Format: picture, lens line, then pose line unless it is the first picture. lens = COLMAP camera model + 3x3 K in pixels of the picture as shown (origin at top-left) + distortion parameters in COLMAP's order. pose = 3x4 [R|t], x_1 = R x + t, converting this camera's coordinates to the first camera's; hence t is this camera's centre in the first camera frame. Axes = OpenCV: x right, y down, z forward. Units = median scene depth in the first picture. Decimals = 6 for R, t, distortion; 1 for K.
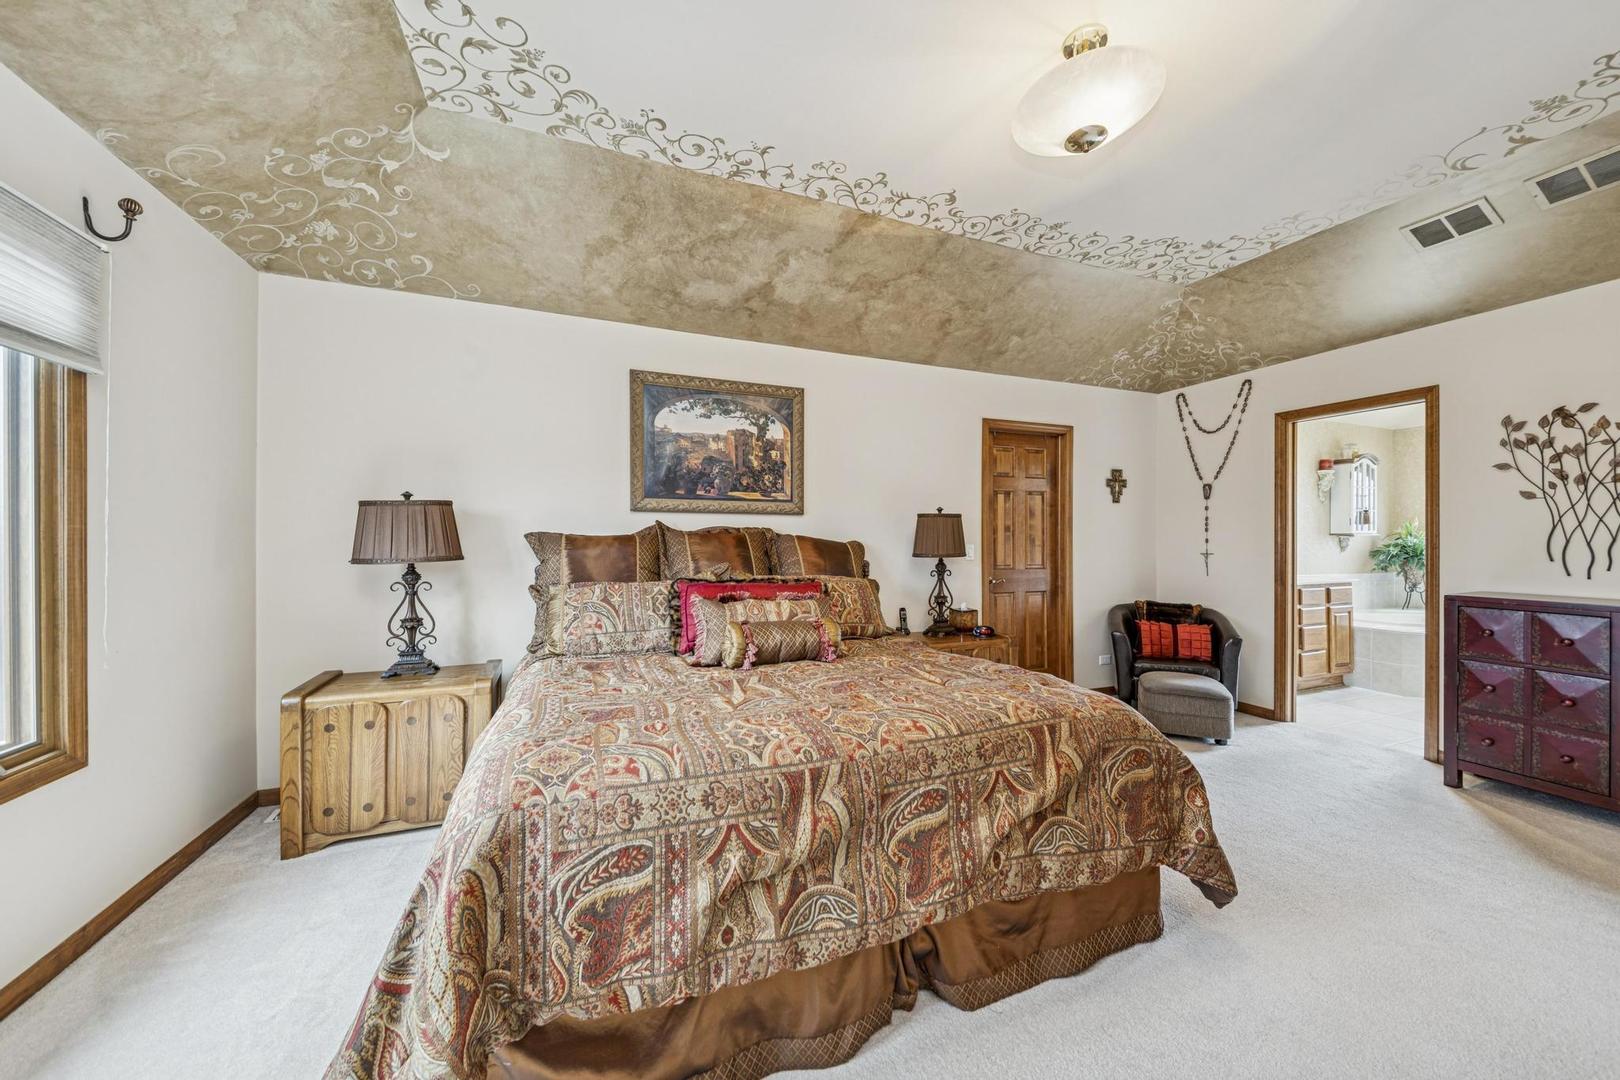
lens RADIAL K [[580.5, 0, 835.8], [0, 580.5, 541.2], [0, 0, 1]] dist [0.013556, -0.001318]
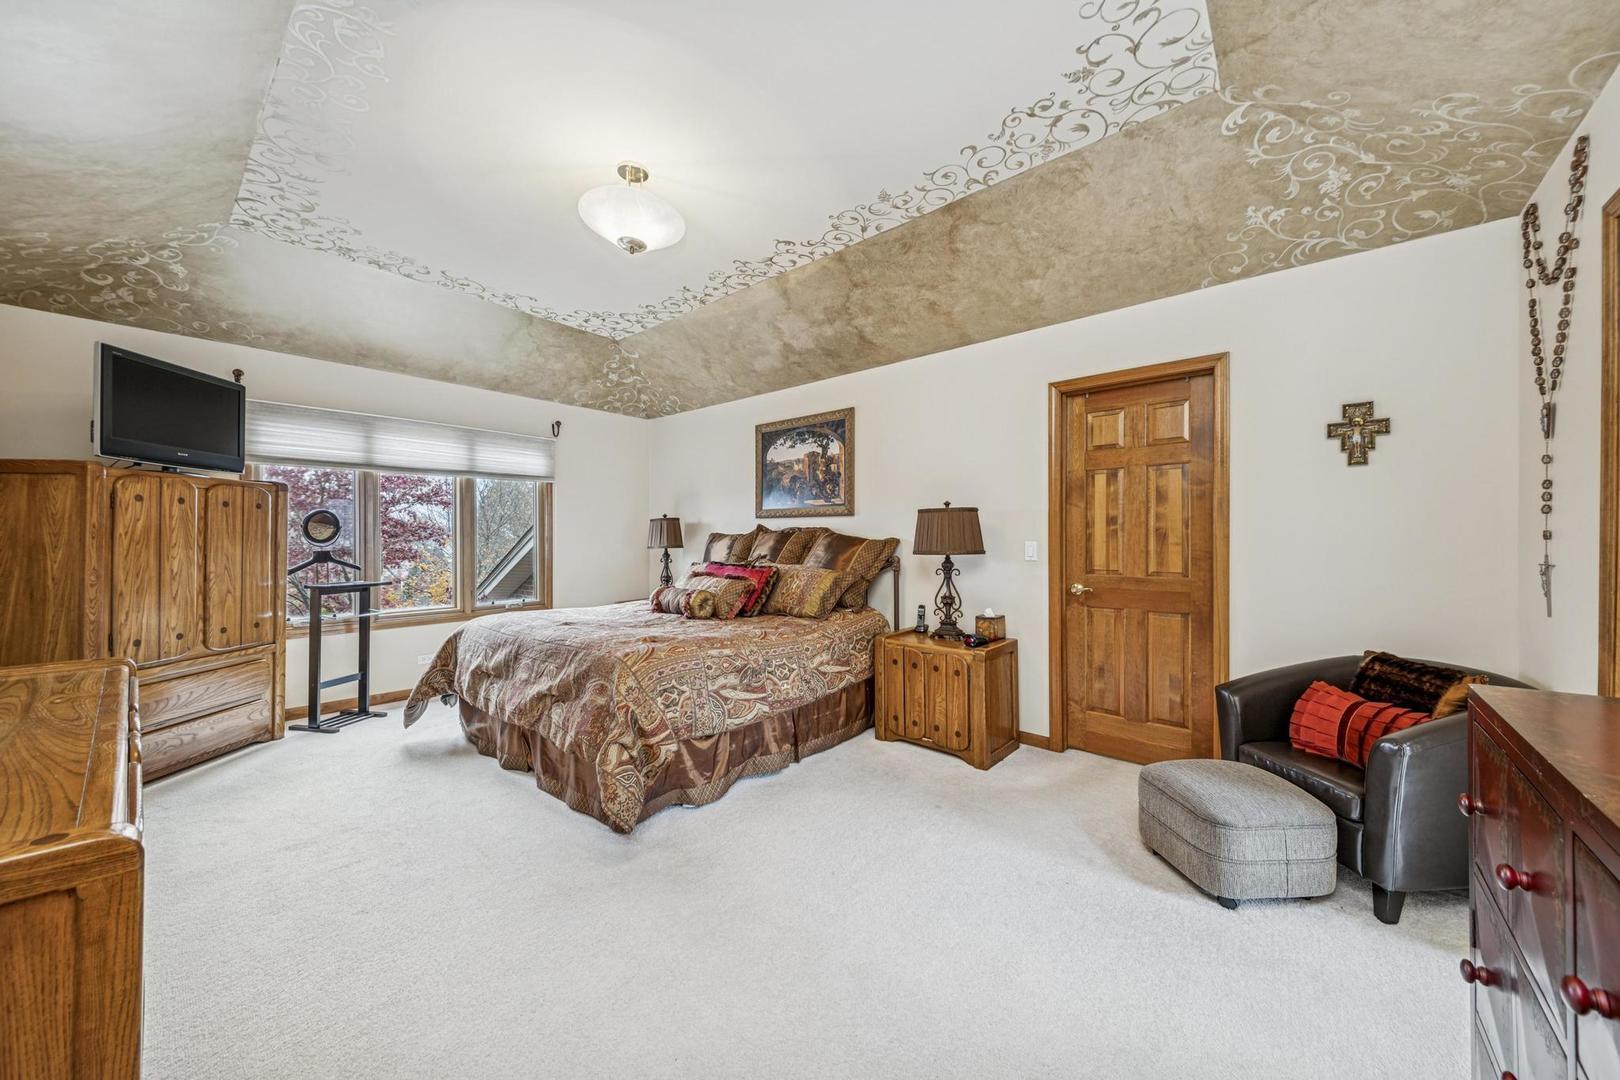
lens RADIAL K [[580.5, 0, 812.2], [0, 580.5, 535.7], [0, 0, 1]] dist [0.013556, -0.001318]
pose [[0.453112, -0.004840, -0.891440, 0.933554], [0.001529, 0.999988, -0.004652, 0.001032], [0.891452, 0.000745, 0.453114, 0.389700]]
